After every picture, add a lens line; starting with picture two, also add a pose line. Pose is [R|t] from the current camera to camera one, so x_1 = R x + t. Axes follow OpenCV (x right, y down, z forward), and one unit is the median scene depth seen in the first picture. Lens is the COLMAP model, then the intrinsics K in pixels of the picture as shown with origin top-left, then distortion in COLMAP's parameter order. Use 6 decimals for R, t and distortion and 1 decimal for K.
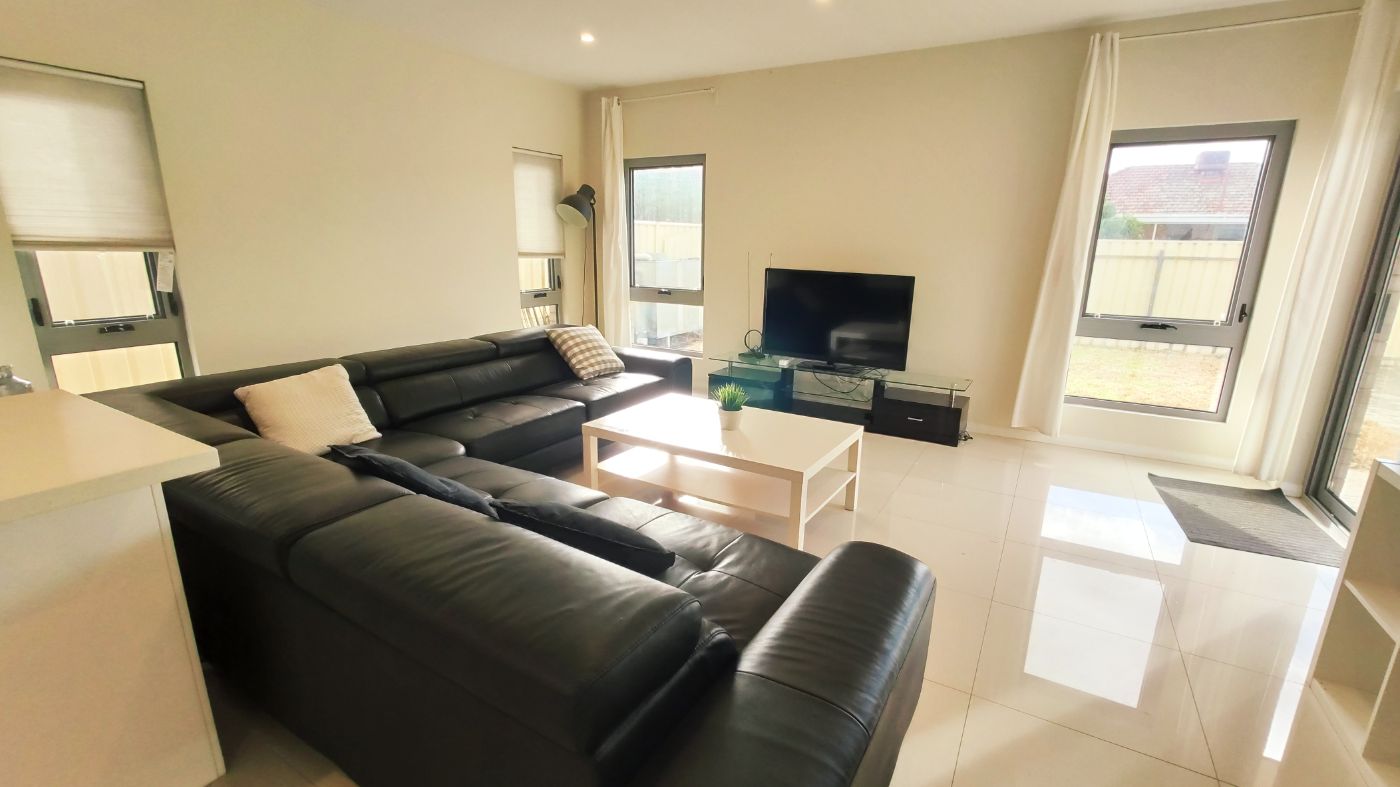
lens RADIAL K [[608.6, 0, 706.0], [0, 608.6, 398.8], [0, 0, 1]] dist [-0.017680, -0.000228]
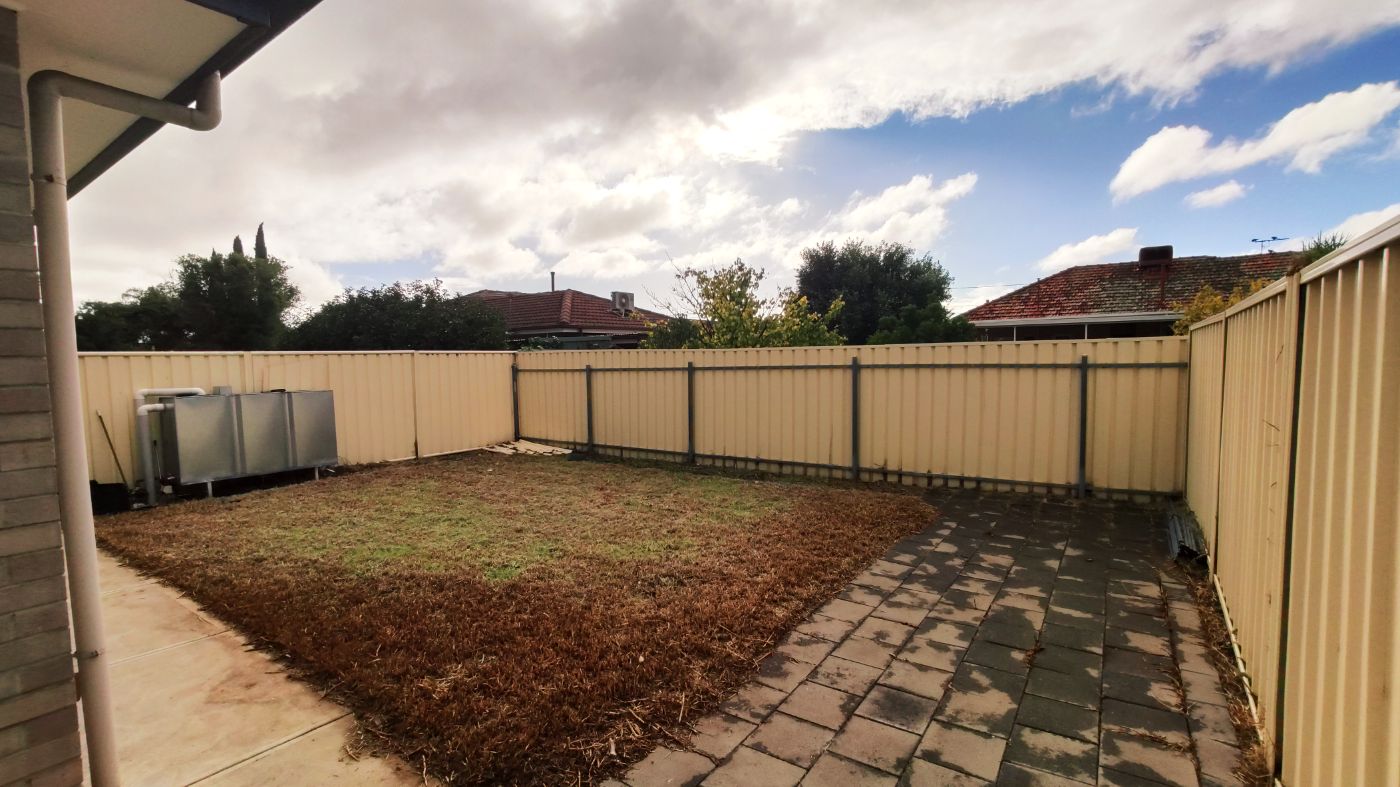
lens RADIAL K [[608.6, 0, 706.0], [0, 608.6, 398.8], [0, 0, 1]] dist [-0.017680, -0.000228]
pose [[0.996117, -0.032032, -0.082000, 0.620145], [0.015924, 0.981650, -0.190024, -0.039808], [0.086583, 0.187981, 0.978349, 0.191017]]
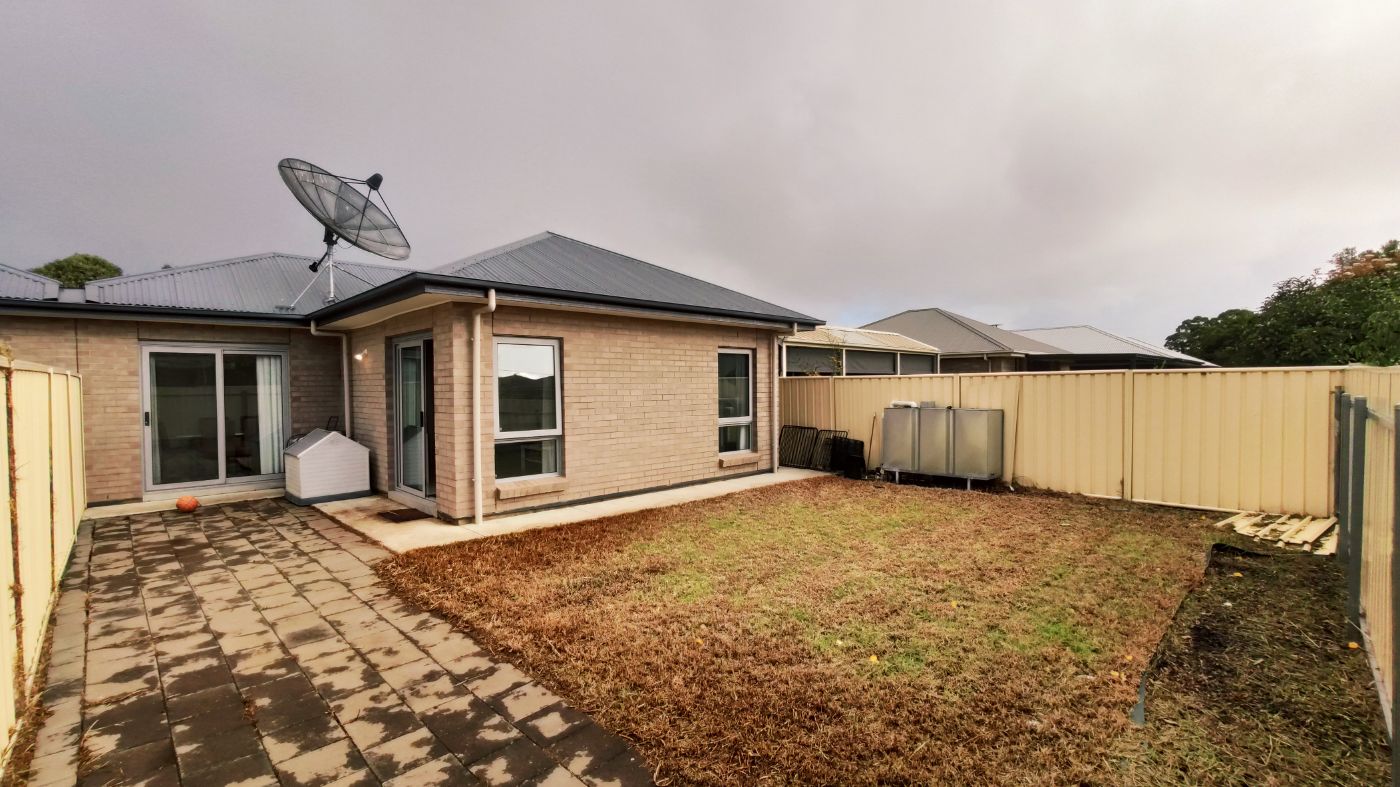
lens RADIAL K [[608.6, 0, 706.0], [0, 608.6, 398.8], [0, 0, 1]] dist [-0.017680, -0.000228]
pose [[-0.262833, 0.000404, -0.964841, 1.004291], [-0.234709, 0.969934, 0.064343, -0.198069], [0.935858, 0.243368, -0.254836, 0.813271]]
